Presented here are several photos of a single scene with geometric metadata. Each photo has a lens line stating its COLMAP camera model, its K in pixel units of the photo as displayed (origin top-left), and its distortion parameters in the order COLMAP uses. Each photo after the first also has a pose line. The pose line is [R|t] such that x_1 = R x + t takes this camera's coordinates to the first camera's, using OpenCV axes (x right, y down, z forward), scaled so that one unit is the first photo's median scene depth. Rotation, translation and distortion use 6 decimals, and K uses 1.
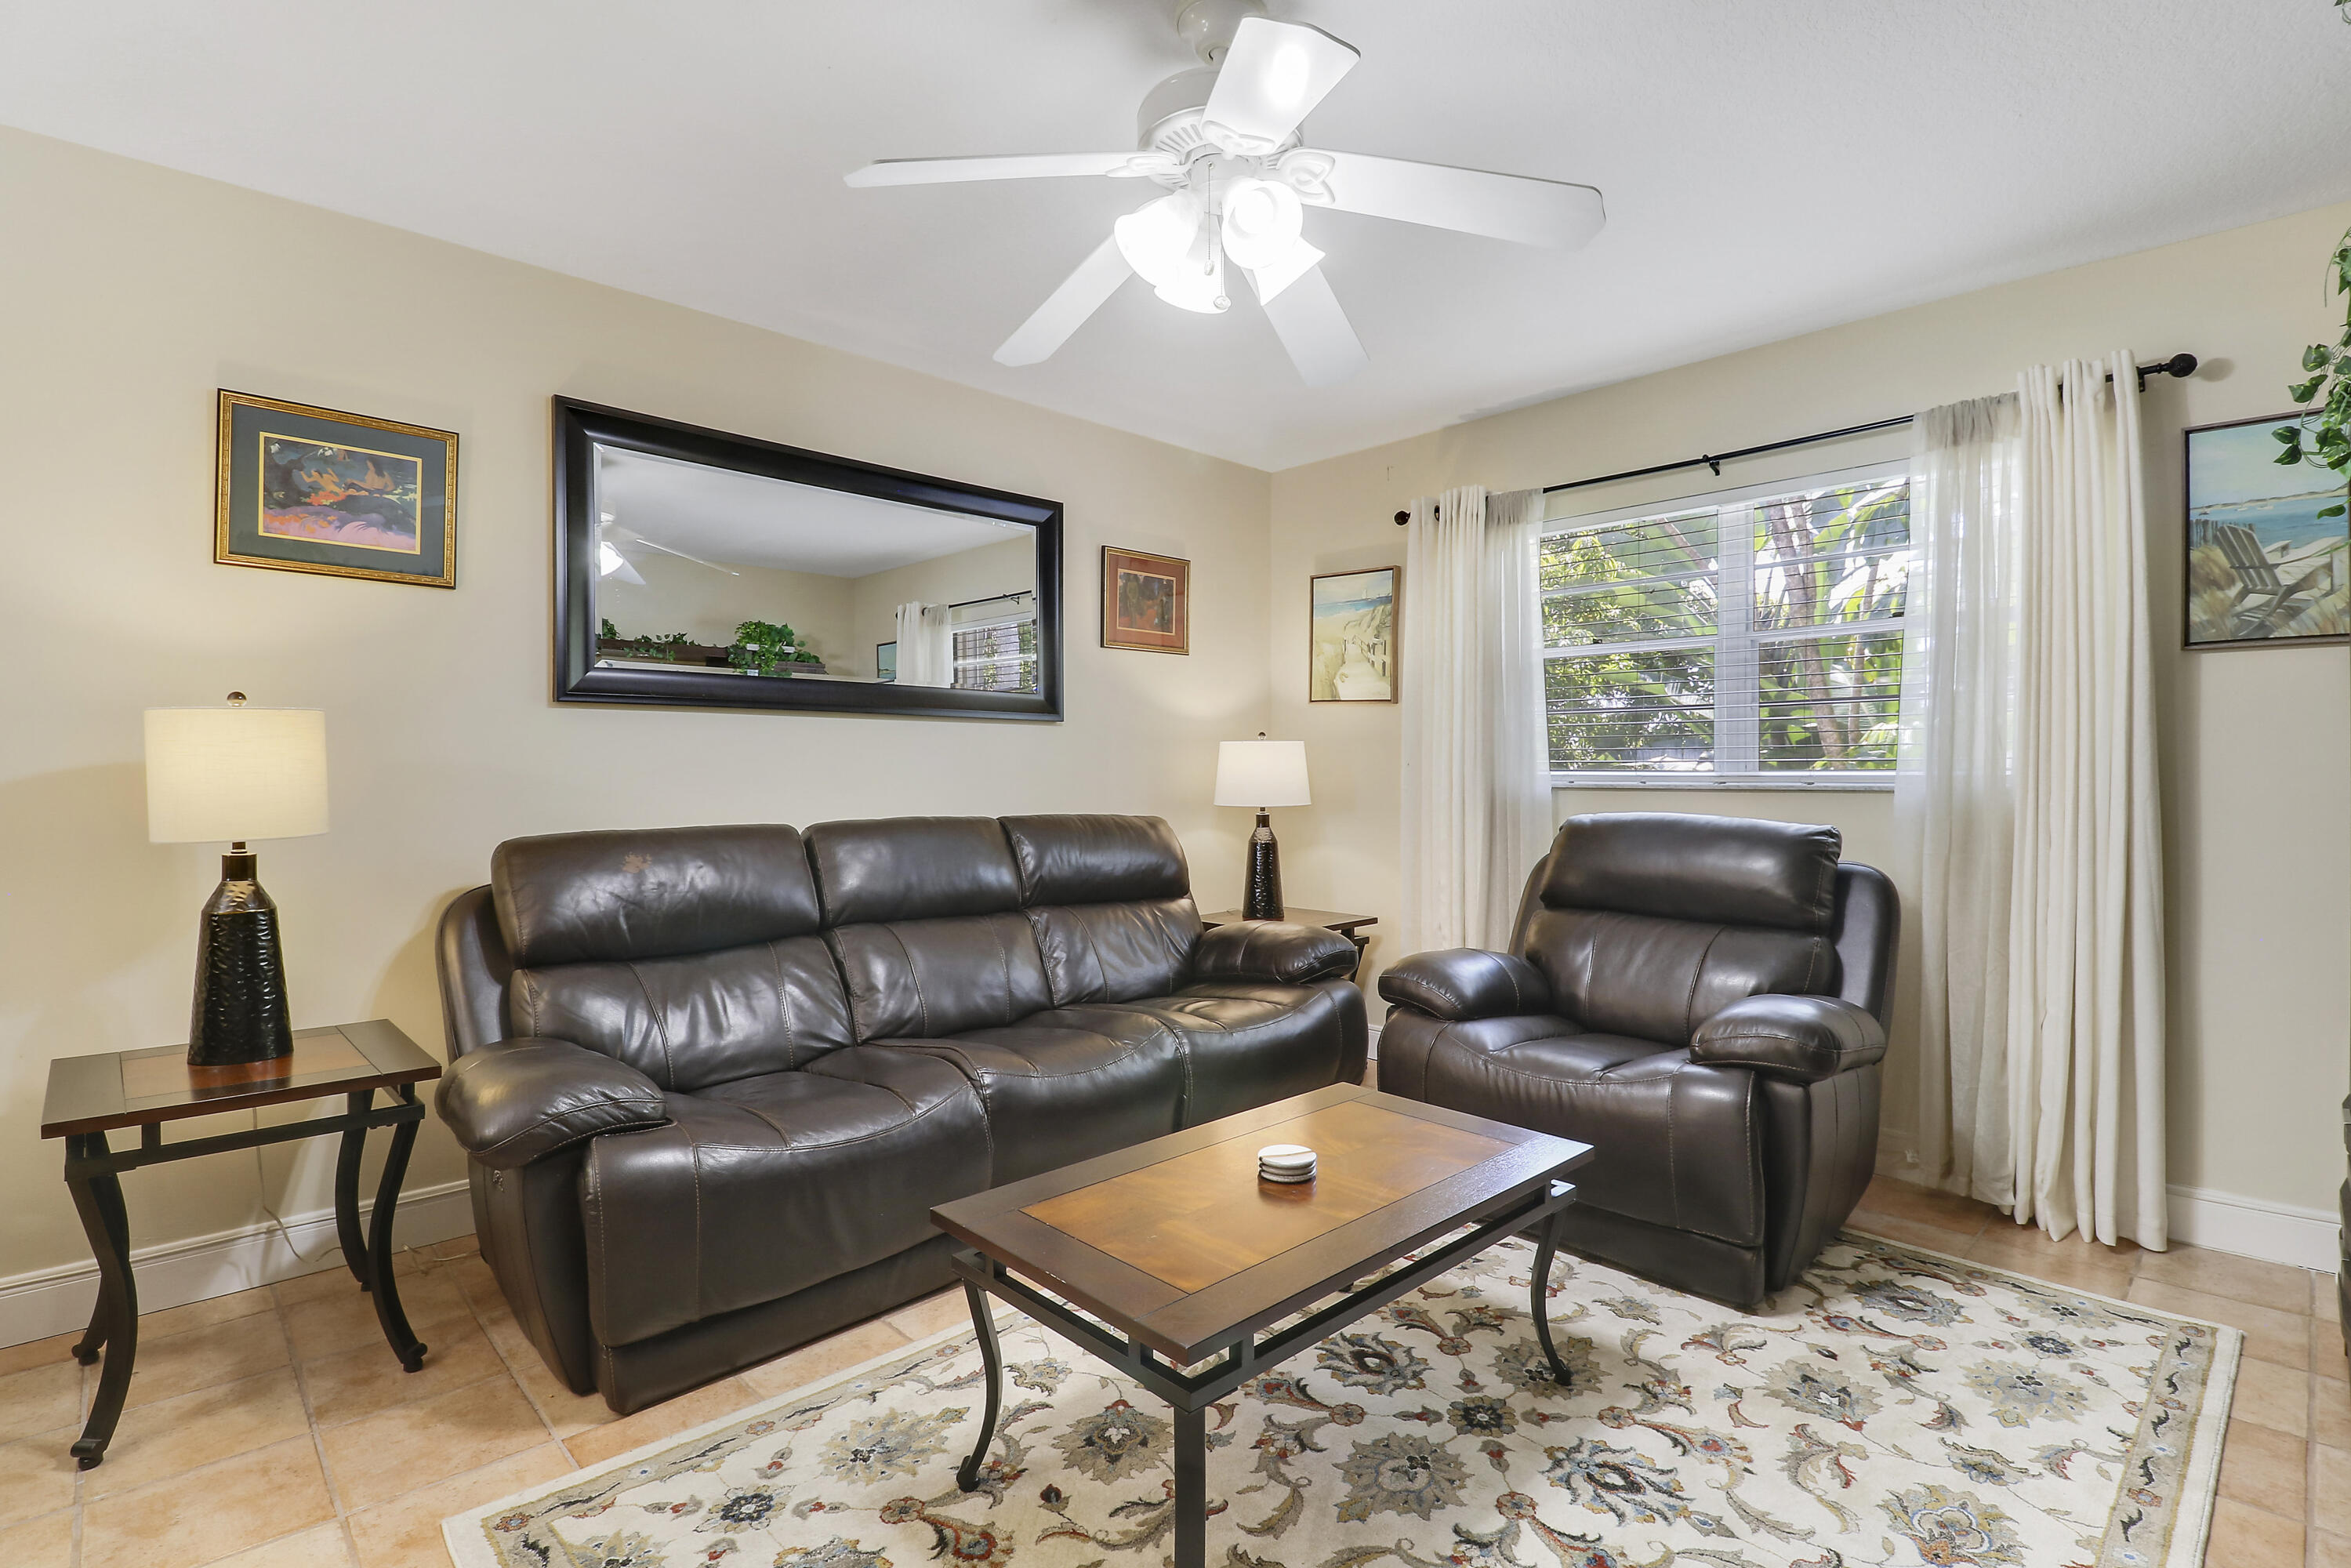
lens RADIAL K [[1097.0, 0, 1196.5], [0, 1097.0, 779.7], [0, 0, 1]] dist [-0.026863, -0.007177]
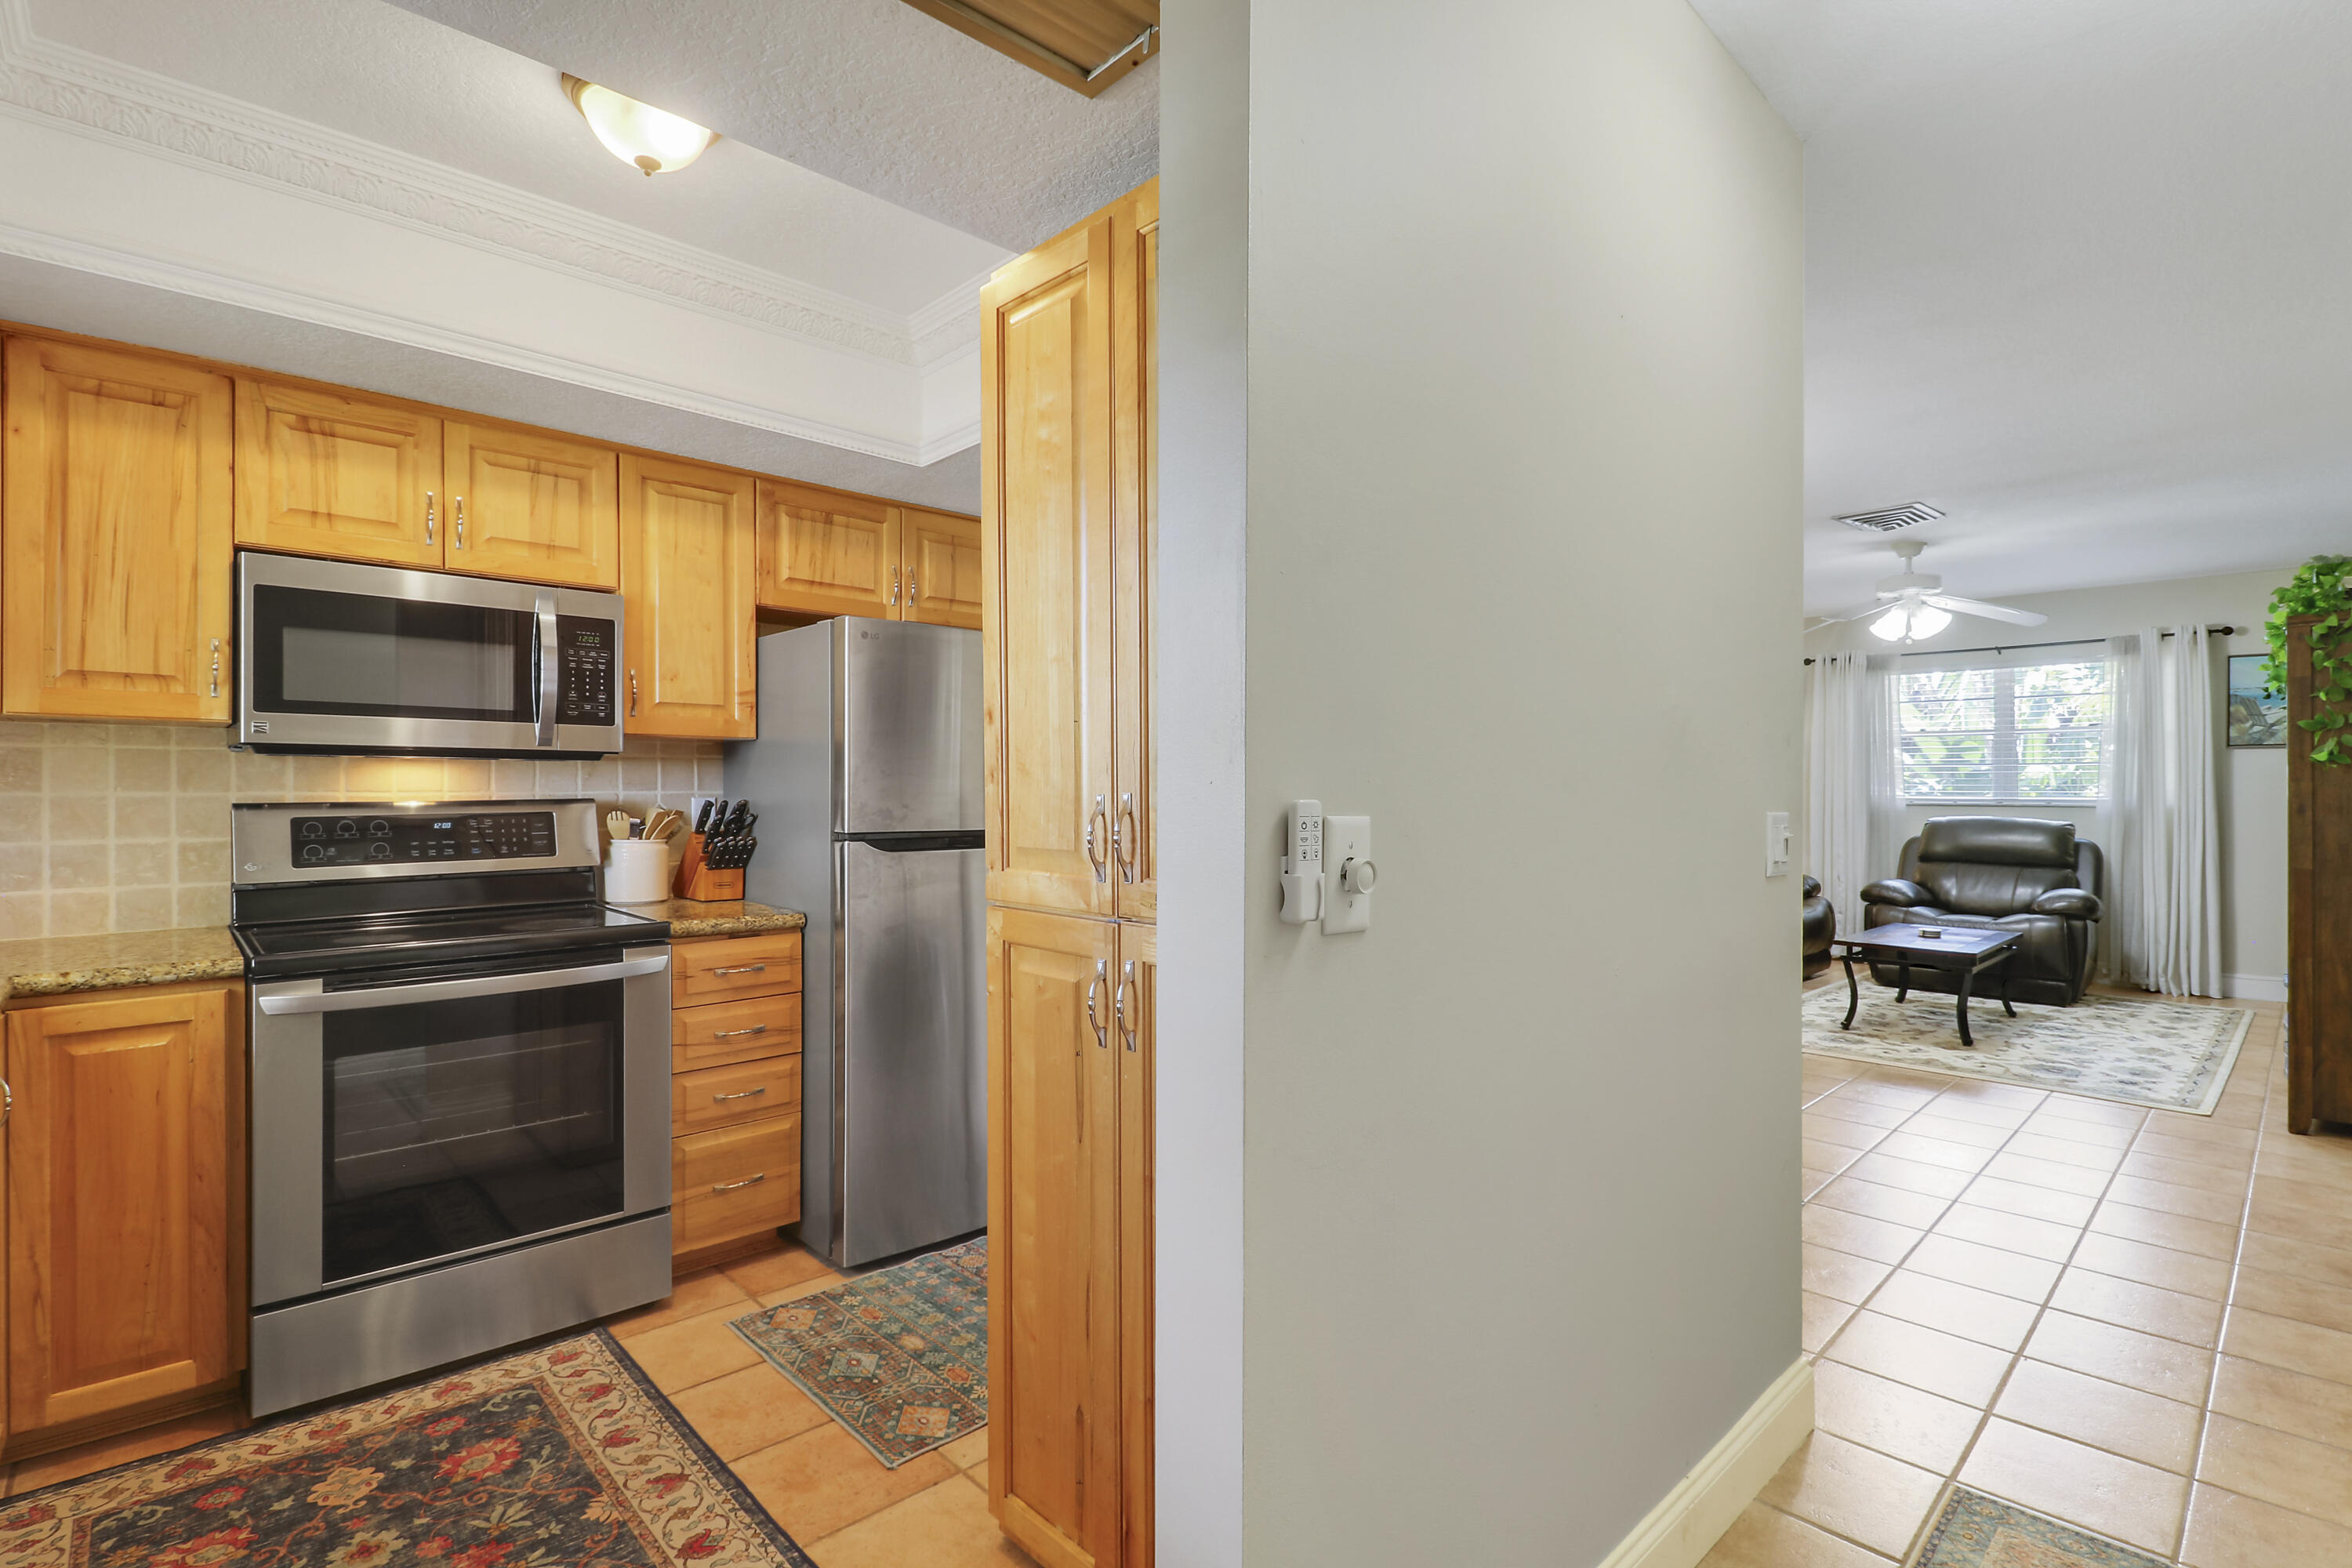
lens RADIAL K [[1097.4, 0, 1184.7], [0, 1097.4, 787.5], [0, 0, 1]] dist [-0.026863, -0.007177]
pose [[0.999832, 0.001020, -0.018328, -1.374023], [-0.001098, 0.999990, -0.004243, -0.021156], [0.018323, 0.004262, 0.999823, -1.431032]]
